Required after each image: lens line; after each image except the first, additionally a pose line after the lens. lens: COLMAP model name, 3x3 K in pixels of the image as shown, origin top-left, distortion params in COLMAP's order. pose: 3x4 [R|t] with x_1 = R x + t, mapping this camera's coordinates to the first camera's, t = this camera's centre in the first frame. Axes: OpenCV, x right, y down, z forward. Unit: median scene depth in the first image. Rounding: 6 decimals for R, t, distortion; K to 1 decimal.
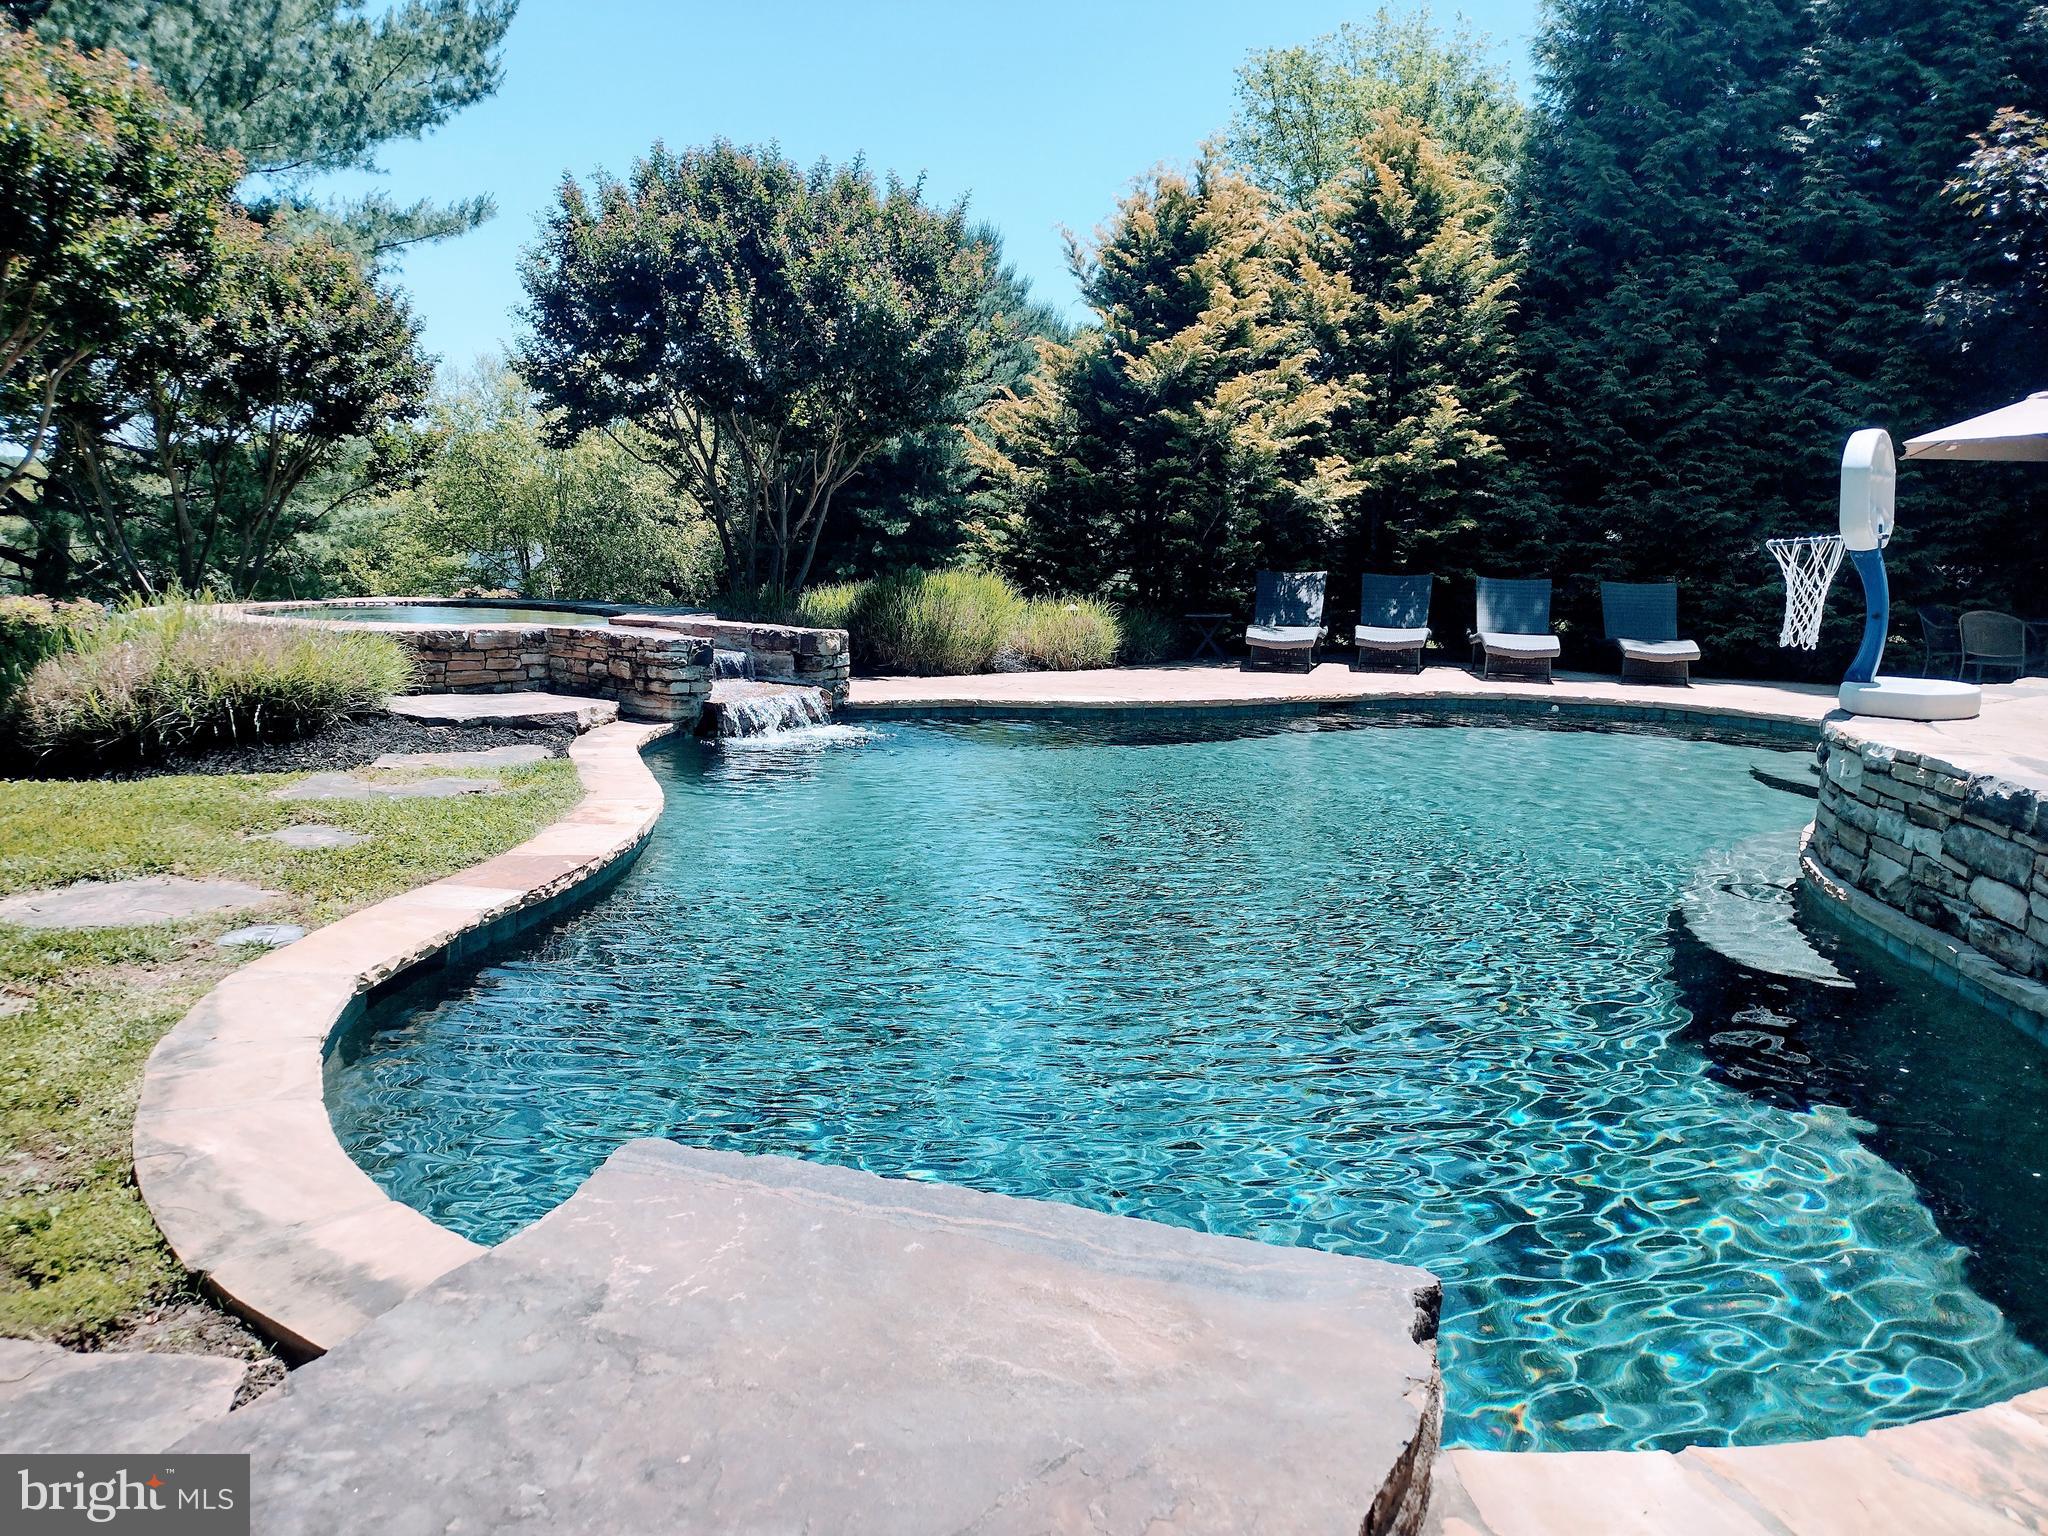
lens RADIAL K [[1530.0, 0, 1026.7], [0, 1530.0, 758.3], [0, 0, 1]] dist [0.090429, -0.124492]
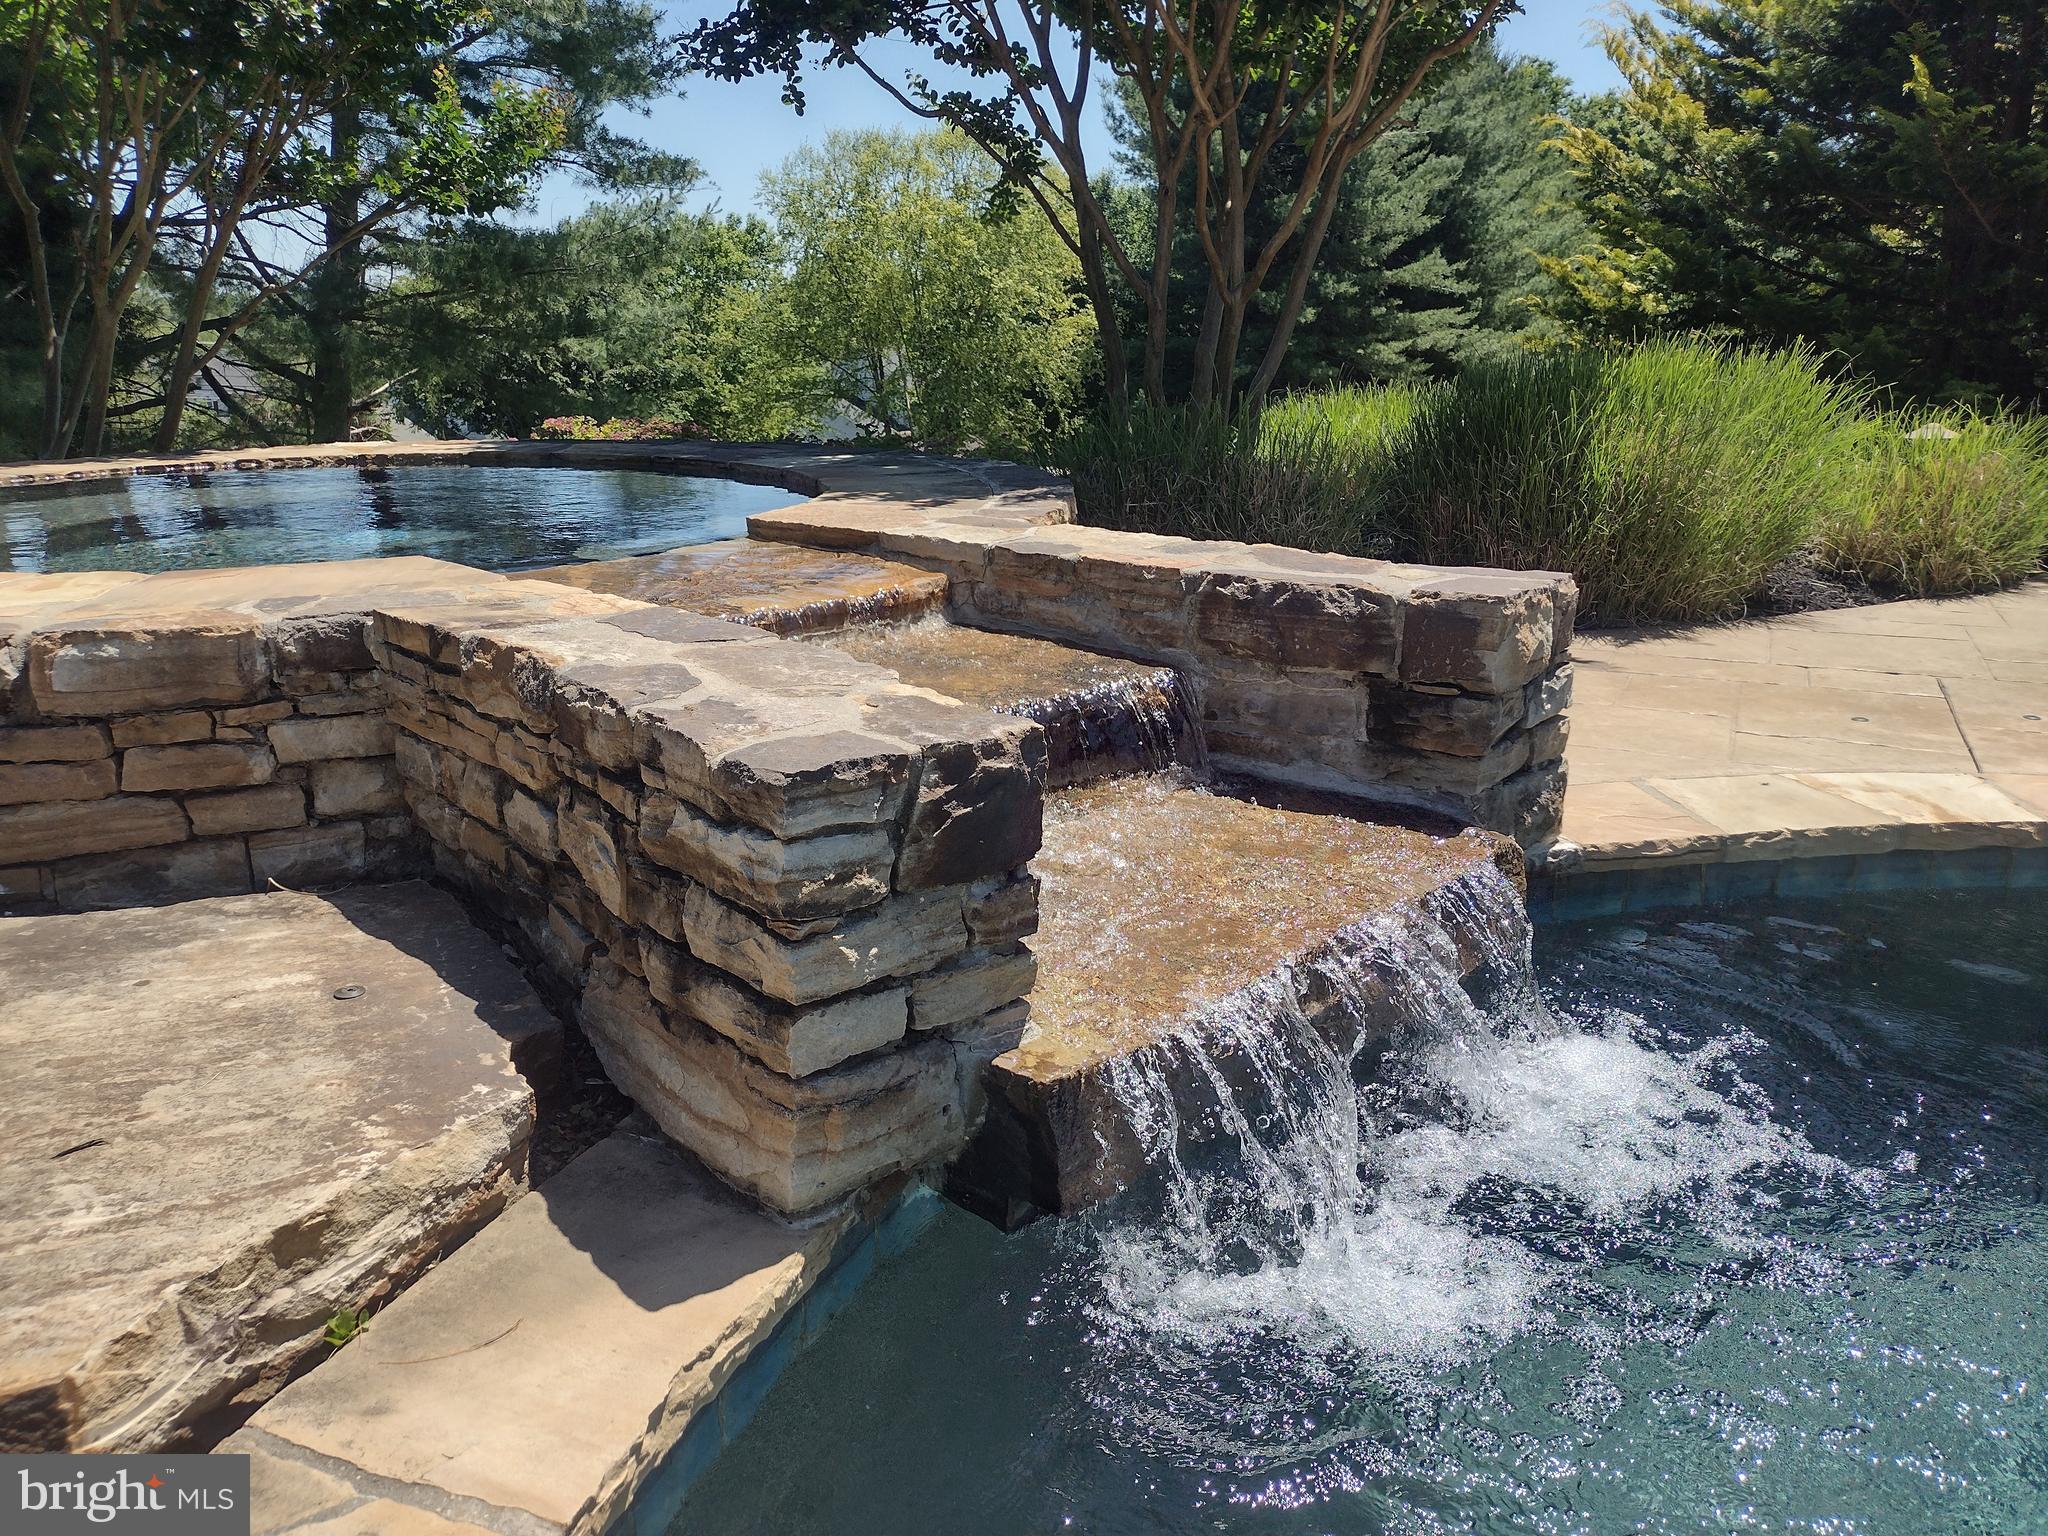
lens RADIAL K [[1582.4, 0, 959.8], [0, 1582.4, 771.9], [0, 0, 1]] dist [0.094174, -0.139163]
pose [[0.962476, 0.040500, -0.268327, -0.145213], [-0.007032, 0.992190, 0.124534, -0.084802], [0.271275, -0.117974, 0.955244, 0.729433]]
